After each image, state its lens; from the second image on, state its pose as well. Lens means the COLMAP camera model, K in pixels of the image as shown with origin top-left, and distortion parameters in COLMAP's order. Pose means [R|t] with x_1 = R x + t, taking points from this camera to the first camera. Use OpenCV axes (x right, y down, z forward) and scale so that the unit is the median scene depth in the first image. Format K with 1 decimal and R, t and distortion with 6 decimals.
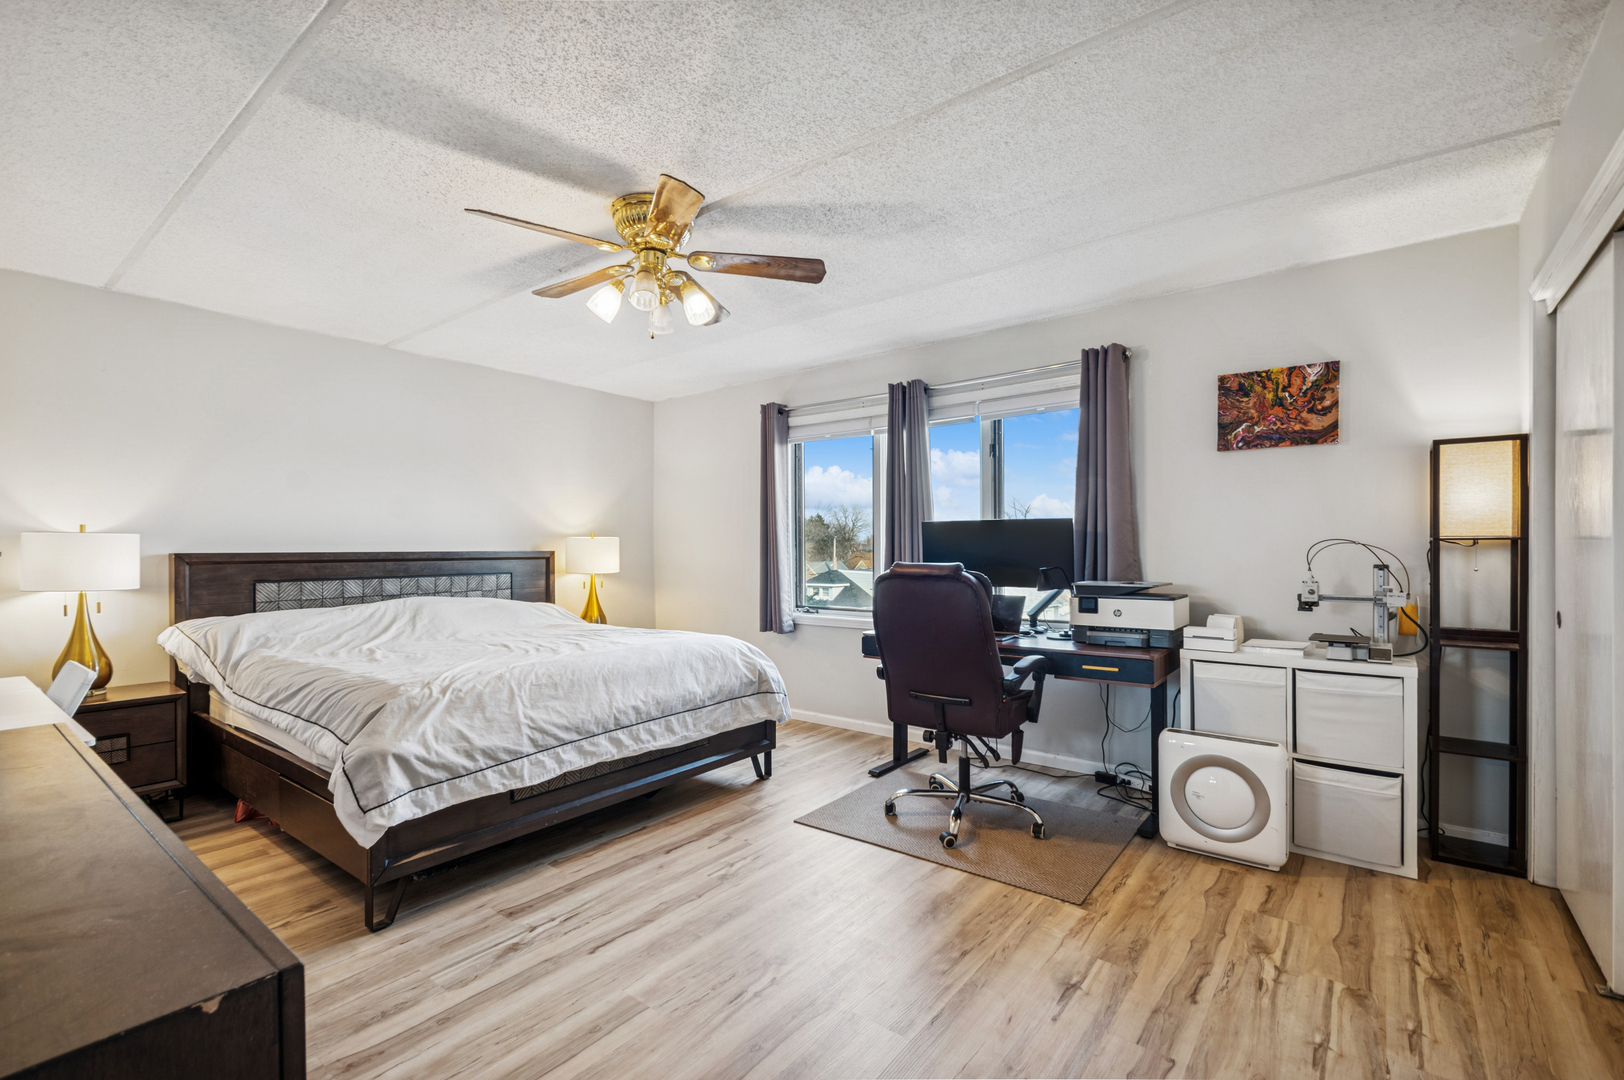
lens RADIAL K [[715.8, 0, 802.9], [0, 715.8, 538.8], [0, 0, 1]] dist [0.026911, -0.016750]
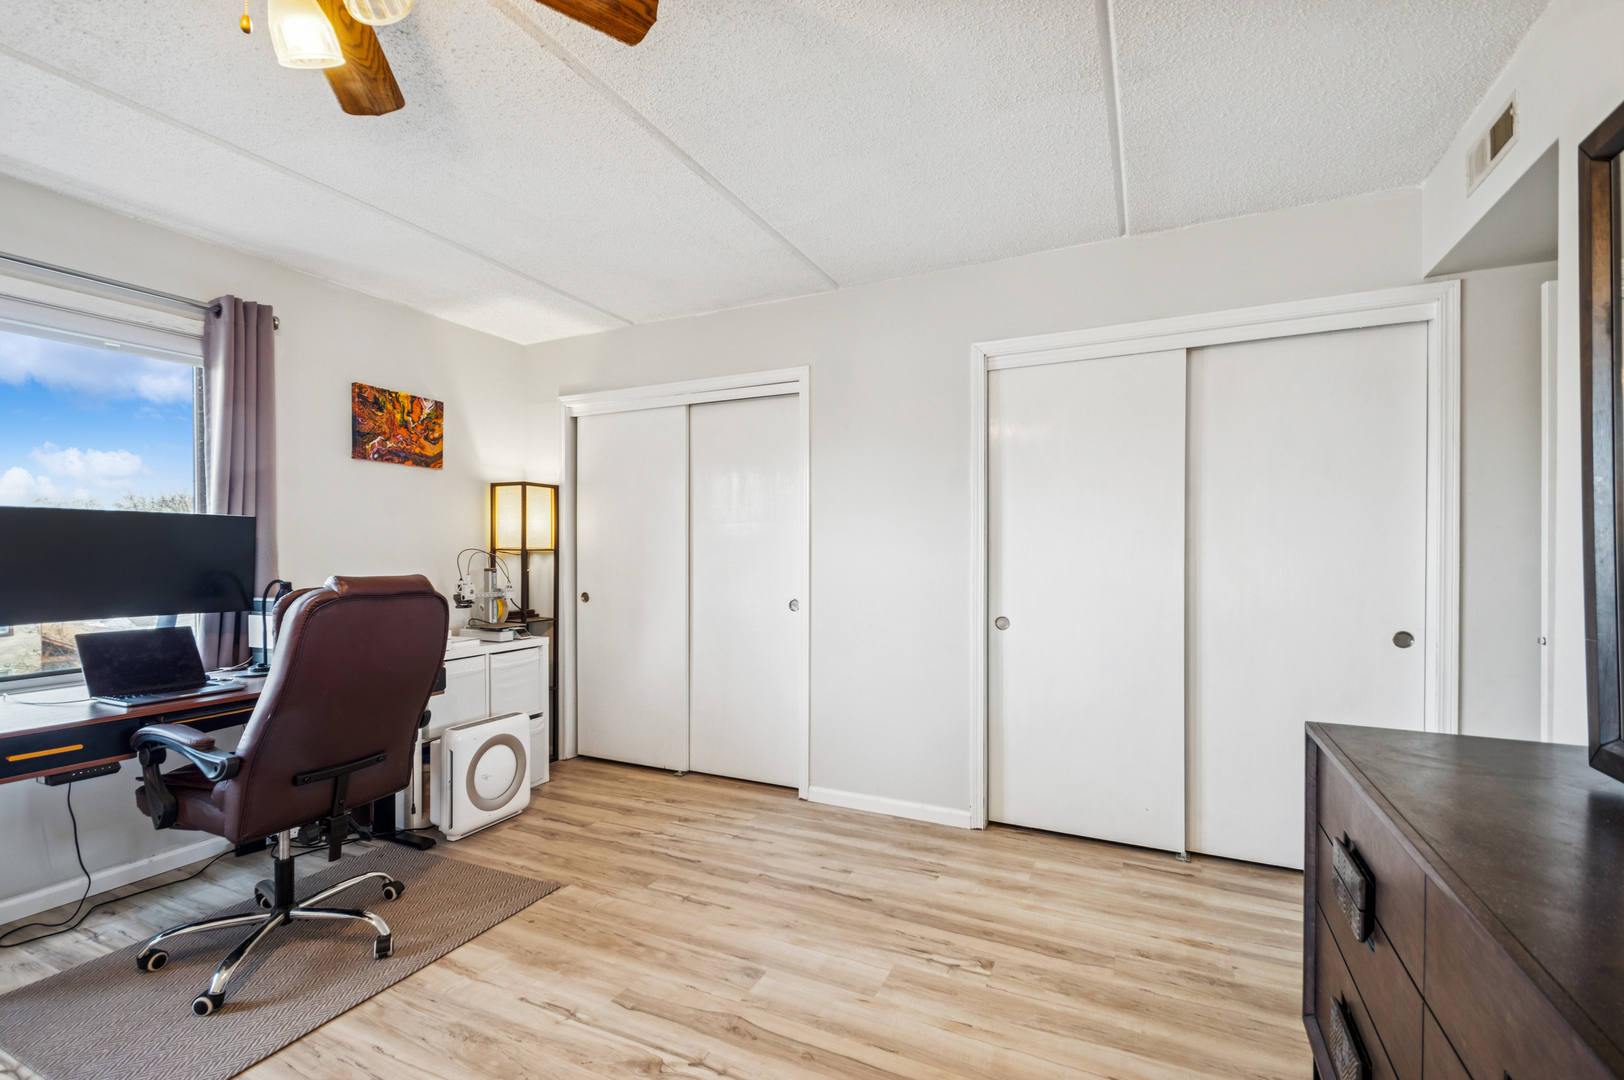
lens RADIAL K [[715.8, 0, 802.9], [0, 715.8, 538.8], [0, 0, 1]] dist [0.026911, -0.016750]
pose [[-0.220447, 0.023996, 0.975104, -0.572162], [-0.009288, 0.999600, -0.026698, 0.010583], [-0.975355, -0.014942, -0.220136, 0.672511]]
